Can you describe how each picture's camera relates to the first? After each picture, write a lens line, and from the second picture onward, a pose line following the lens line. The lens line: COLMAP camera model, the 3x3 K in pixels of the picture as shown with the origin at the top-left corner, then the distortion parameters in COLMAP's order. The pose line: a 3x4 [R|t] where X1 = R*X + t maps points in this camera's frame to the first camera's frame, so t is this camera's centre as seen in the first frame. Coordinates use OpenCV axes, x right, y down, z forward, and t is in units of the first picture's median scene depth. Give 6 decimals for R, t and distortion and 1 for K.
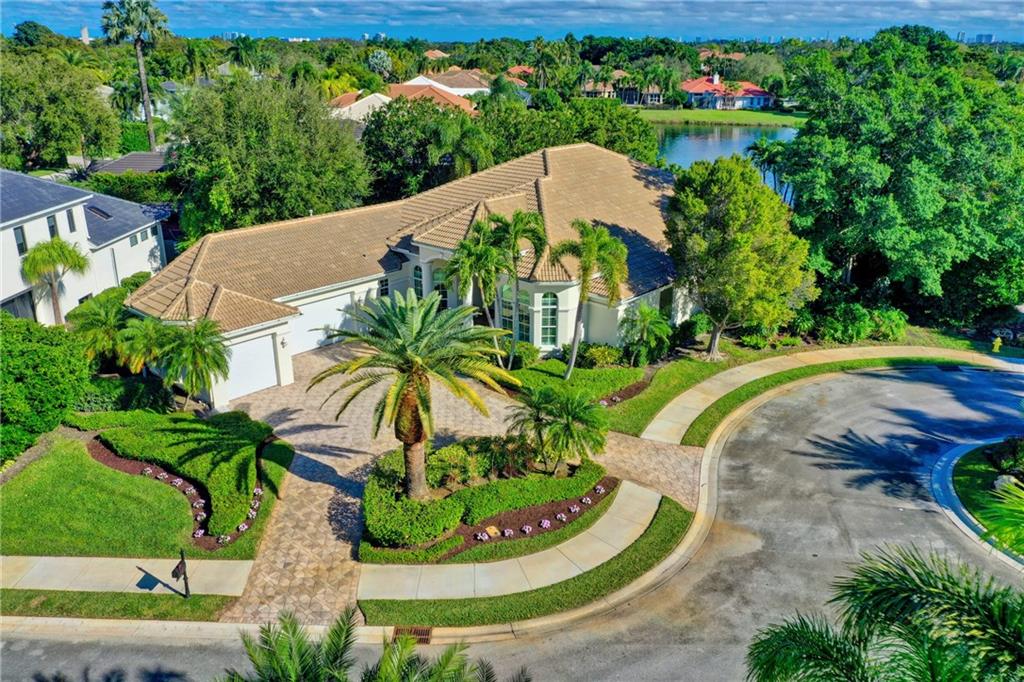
lens RADIAL K [[805.7, 0, 512.0], [0, 805.7, 341.0], [0, 0, 1]] dist [0.000829, -0.005048]
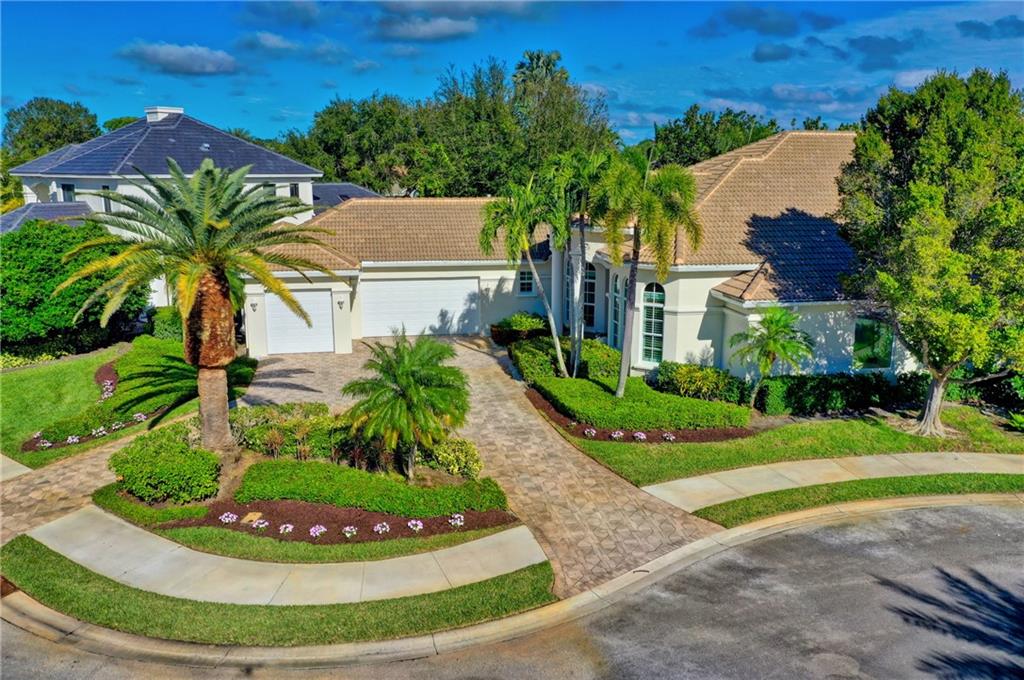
lens RADIAL K [[805.7, 0, 512.0], [0, 805.7, 340.0], [0, 0, 1]] dist [0.000829, -0.005048]
pose [[0.801673, 0.123811, -0.584800, 0.394023], [-0.207511, 0.975116, -0.078020, 0.073458], [0.560589, 0.183899, 0.807417, 0.413275]]
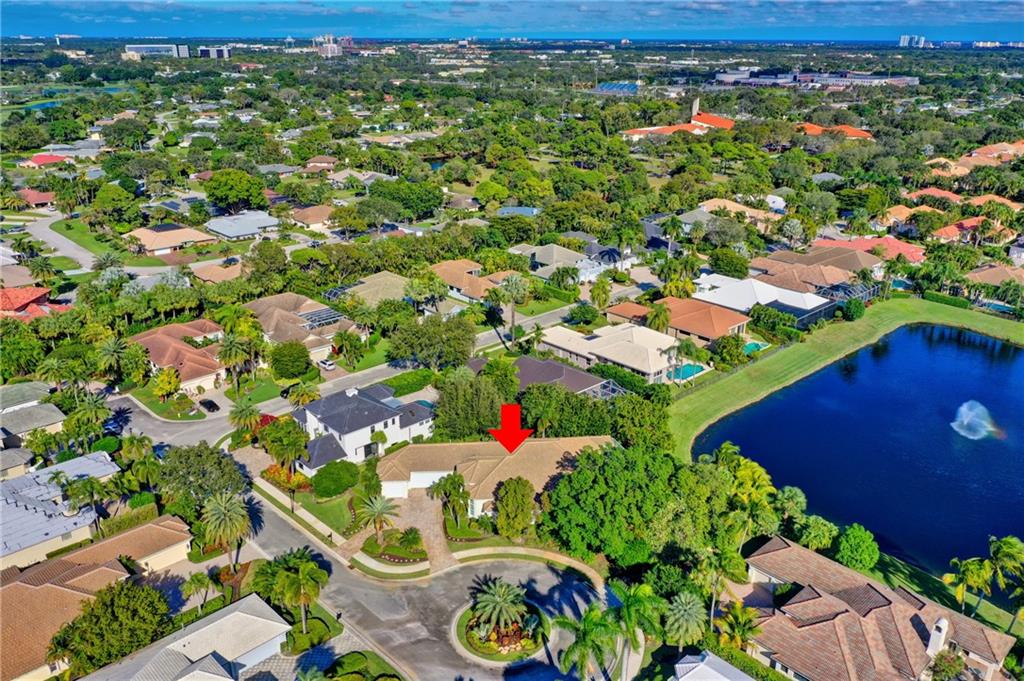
lens RADIAL K [[805.7, 0, 512.0], [0, 805.7, 340.5], [0, 0, 1]] dist [0.000829, -0.005048]
pose [[0.723062, 0.244212, -0.646175, 2.207543], [-0.239205, 0.966067, 0.097442, -1.087946], [0.648045, 0.084112, 0.756943, -1.429630]]
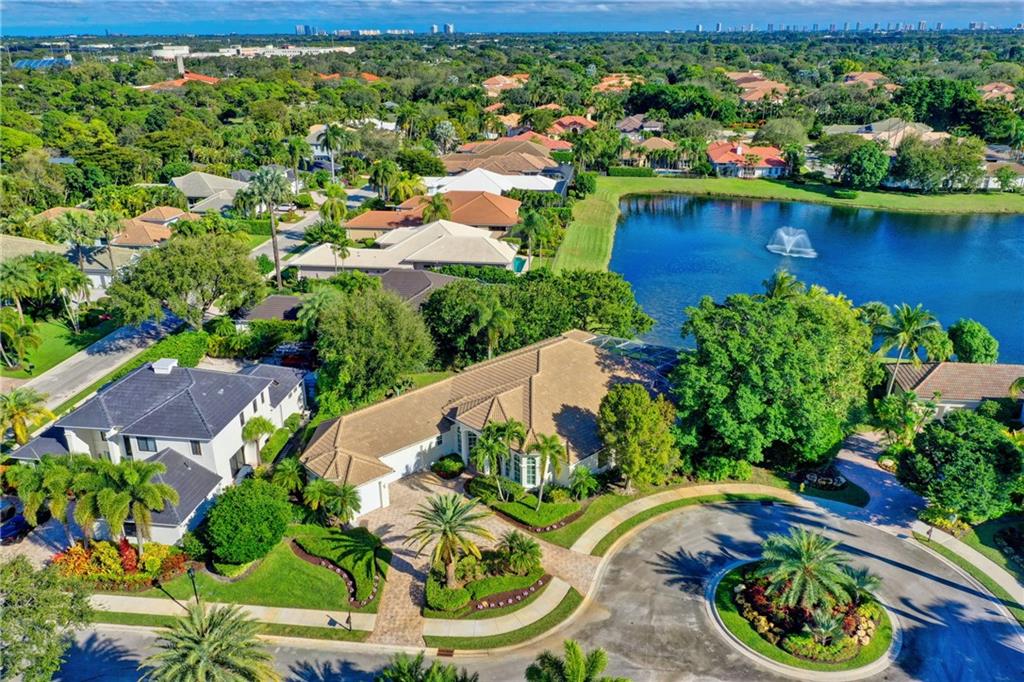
lens RADIAL K [[805.7, 0, 512.0], [0, 805.7, 341.0], [0, 0, 1]] dist [0.000829, -0.005048]
pose [[0.996840, 0.018082, -0.077354, 0.150952], [-0.016902, 0.999731, 0.015878, -0.376237], [0.077620, -0.014520, 0.996877, -0.848127]]
